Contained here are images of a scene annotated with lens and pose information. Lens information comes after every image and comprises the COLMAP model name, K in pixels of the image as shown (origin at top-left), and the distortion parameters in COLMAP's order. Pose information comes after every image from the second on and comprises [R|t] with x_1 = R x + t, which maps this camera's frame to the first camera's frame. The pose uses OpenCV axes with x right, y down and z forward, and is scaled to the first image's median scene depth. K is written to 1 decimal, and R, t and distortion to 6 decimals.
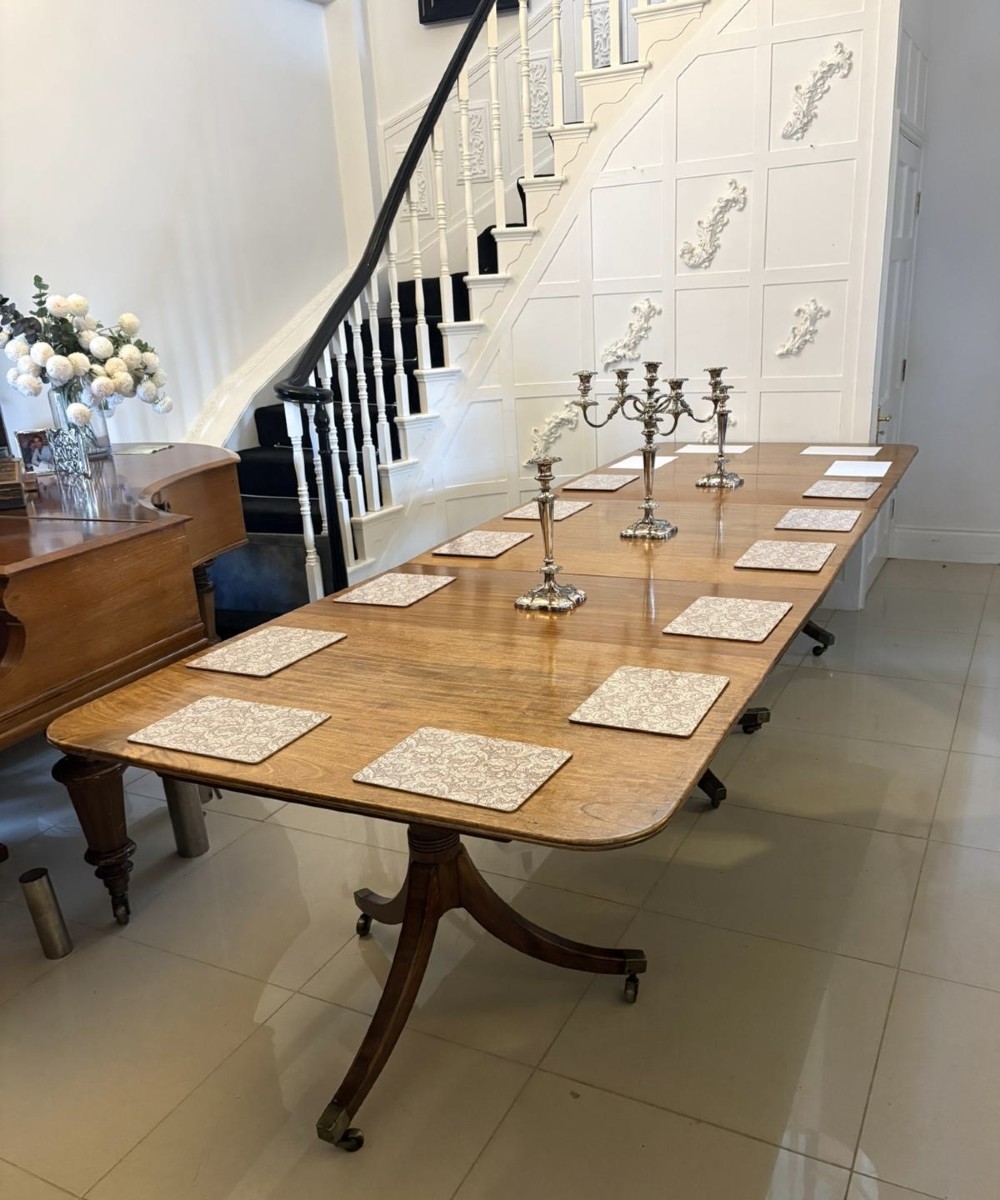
lens RADIAL K [[1018.6, 0, 521.3], [0, 1018.6, 694.9], [0, 0, 1]] dist [0.044985, -0.003163]
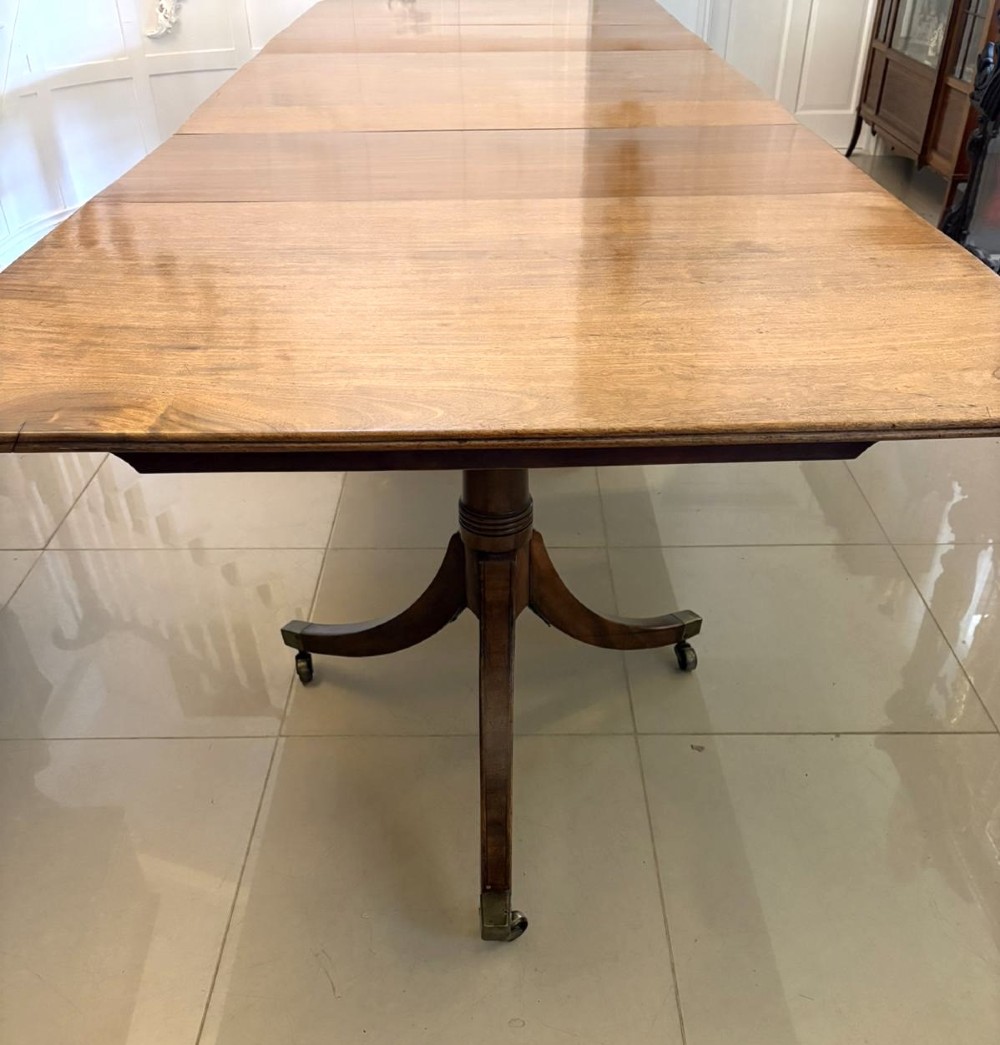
lens RADIAL K [[1005.2, 0, 502.9], [0, 1005.2, 642.3], [0, 0, 1]] dist [0.016883, 0.000000]
pose [[0.895462, -0.235824, 0.377538, -0.168227], [0.128551, 0.949000, 0.287877, 0.014731], [-0.426171, -0.209250, 0.880109, 0.180283]]
